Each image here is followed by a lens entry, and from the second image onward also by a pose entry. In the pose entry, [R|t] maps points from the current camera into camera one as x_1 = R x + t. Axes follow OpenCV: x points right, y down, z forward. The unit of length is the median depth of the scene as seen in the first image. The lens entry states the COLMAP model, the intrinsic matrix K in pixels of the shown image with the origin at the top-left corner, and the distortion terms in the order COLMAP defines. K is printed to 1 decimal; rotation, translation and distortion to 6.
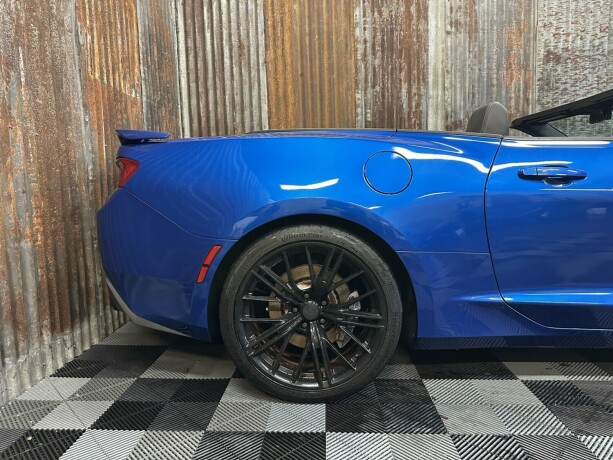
lens RADIAL K [[429.9, 0, 310.1], [0, 429.9, 229.0], [0, 0, 1]] dist [0.031139, -0.038497]
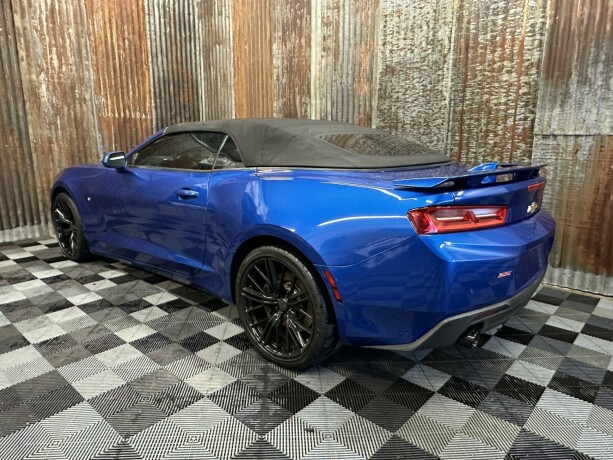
lens RADIAL K [[425.4, 0, 307.0], [0, 425.4, 232.7], [0, 0, 1]] dist [-0.002703, 0.000094]
pose [[0.771013, 0.169048, -0.613972, 1.178099], [-0.086361, 0.982972, 0.162195, -0.125613], [0.630937, -0.072031, 0.772483, -0.087349]]
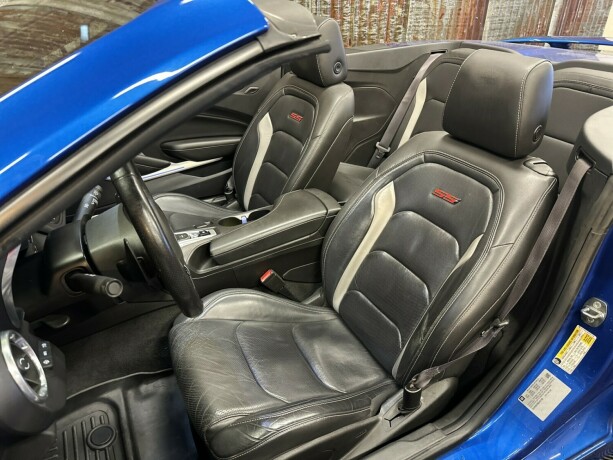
lens RADIAL K [[429.9, 0, 310.1], [0, 429.9, 229.0], [0, 0, 1]] dist [0.031139, -0.038497]
pose [[0.870987, -0.200038, 0.448739, 0.327291], [0.005605, 0.917345, 0.398054, -0.154251], [-0.491275, -0.344184, 0.800116, 0.289552]]
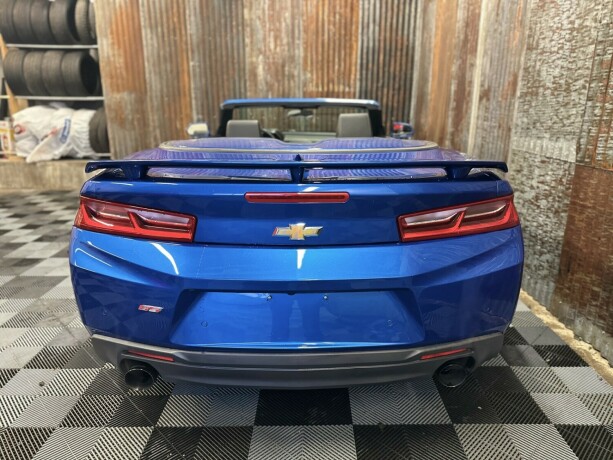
lens RADIAL K [[434.1, 0, 310.8], [0, 434.1, 232.2], [0, 0, 1]] dist [0.016000, -0.026614]
pose [[0.038913, 0.300066, -0.953124, 1.396503], [-0.100197, 0.950211, 0.295058, -0.197708], [0.994206, 0.084018, 0.067041, 0.570951]]
